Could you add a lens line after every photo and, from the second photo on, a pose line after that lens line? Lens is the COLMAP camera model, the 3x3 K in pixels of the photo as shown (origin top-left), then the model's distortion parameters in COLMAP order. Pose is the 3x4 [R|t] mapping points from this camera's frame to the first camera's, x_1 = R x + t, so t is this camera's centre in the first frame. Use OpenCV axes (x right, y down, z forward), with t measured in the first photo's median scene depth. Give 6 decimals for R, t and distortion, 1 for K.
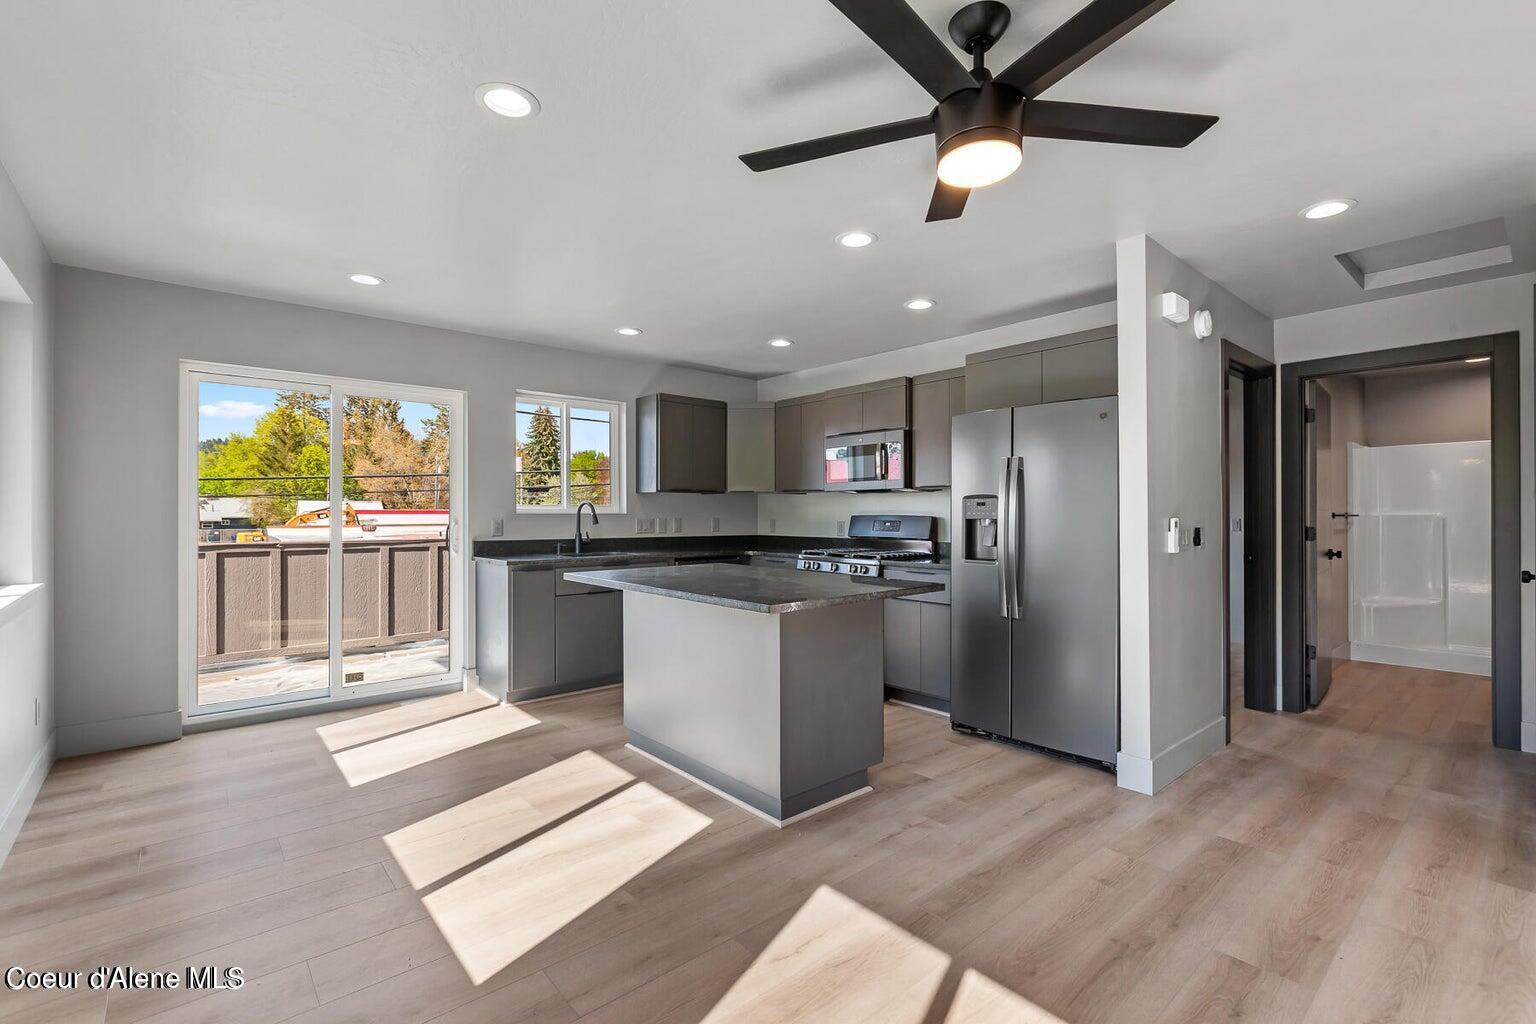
lens RADIAL K [[684.5, 0, 763.1], [0, 684.5, 508.3], [0, 0, 1]] dist [-0.000884, 0.000800]
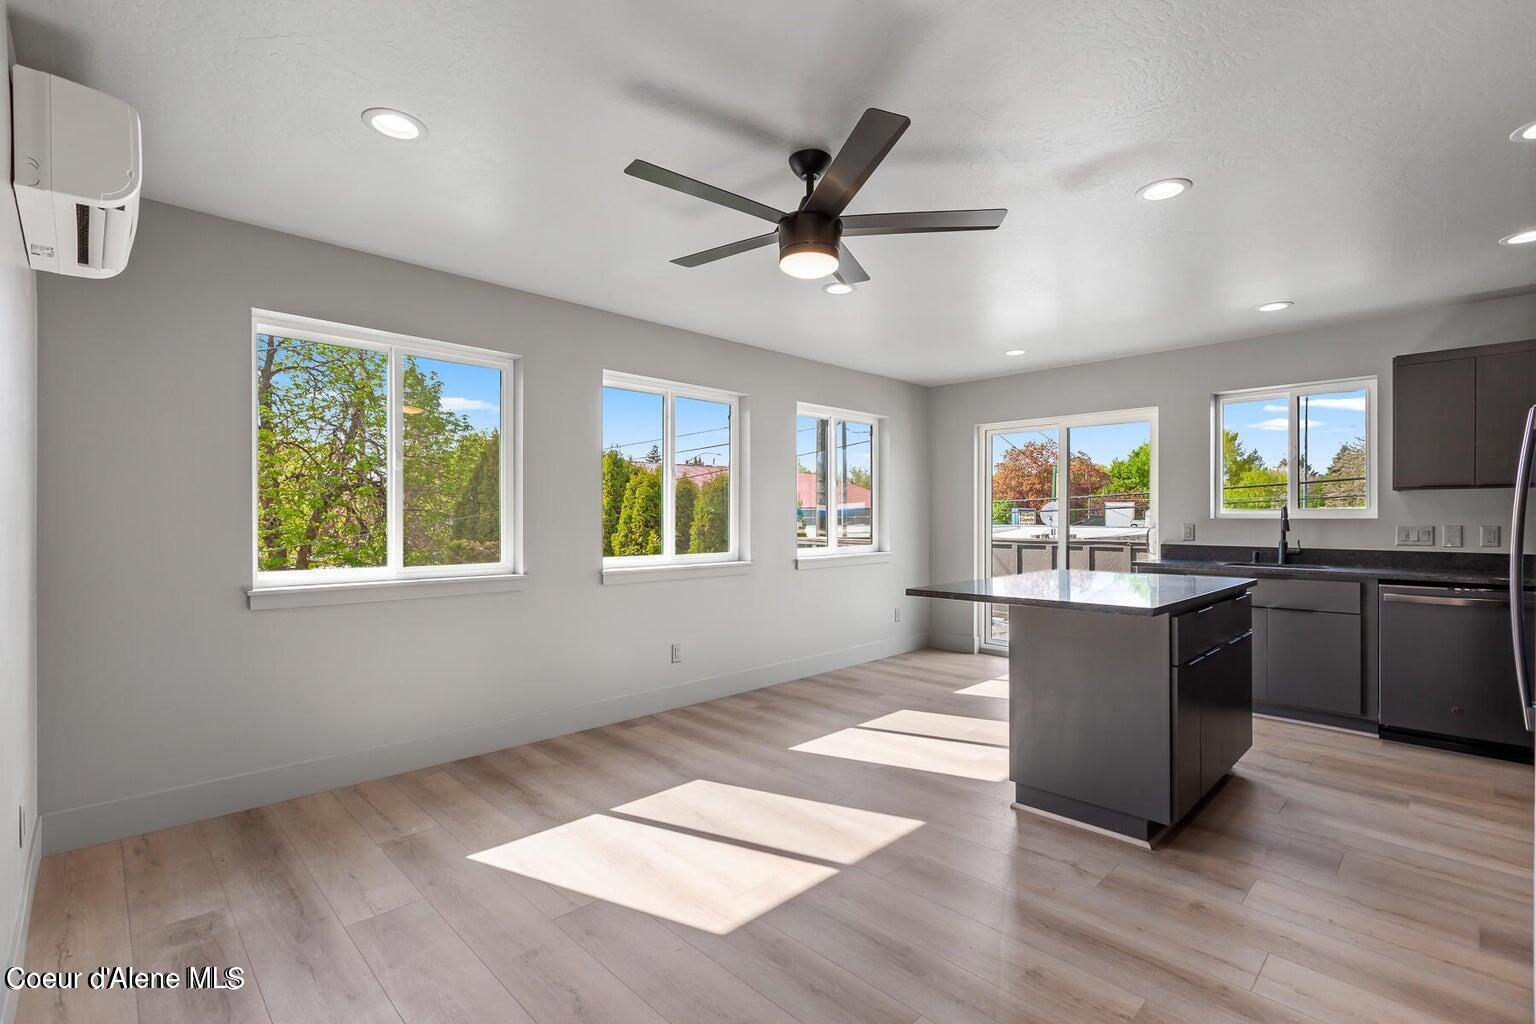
lens RADIAL K [[694.3, 0, 767.7], [0, 694.3, 520.7], [0, 0, 1]] dist [0.000599, -0.000197]
pose [[0.063111, 0.004657, -0.997996, 0.610671], [0.009082, 0.999945, 0.005240, -0.000616], [0.997965, -0.009395, 0.063066, 0.298752]]
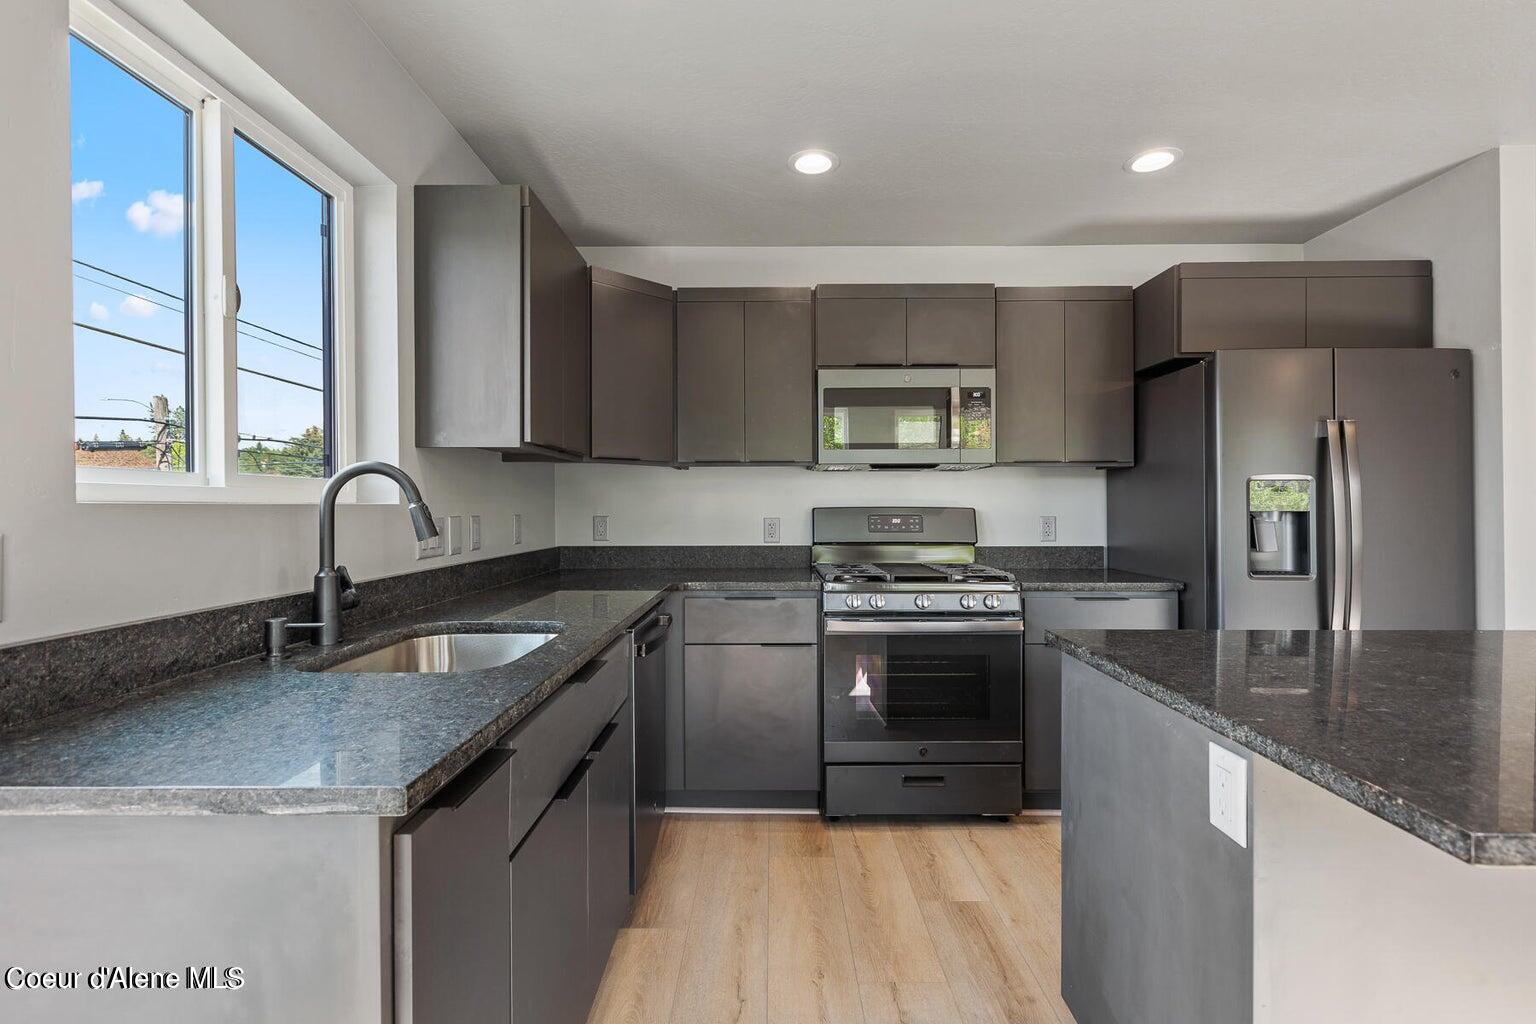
lens RADIAL K [[684.5, 0, 763.1], [0, 684.5, 508.3], [0, 0, 1]] dist [-0.000884, 0.000800]
pose [[0.657308, -0.006715, 0.753592, -0.396989], [-0.000561, 0.999956, 0.009400, 0.006630], [-0.753622, -0.006601, 0.657275, 0.724468]]
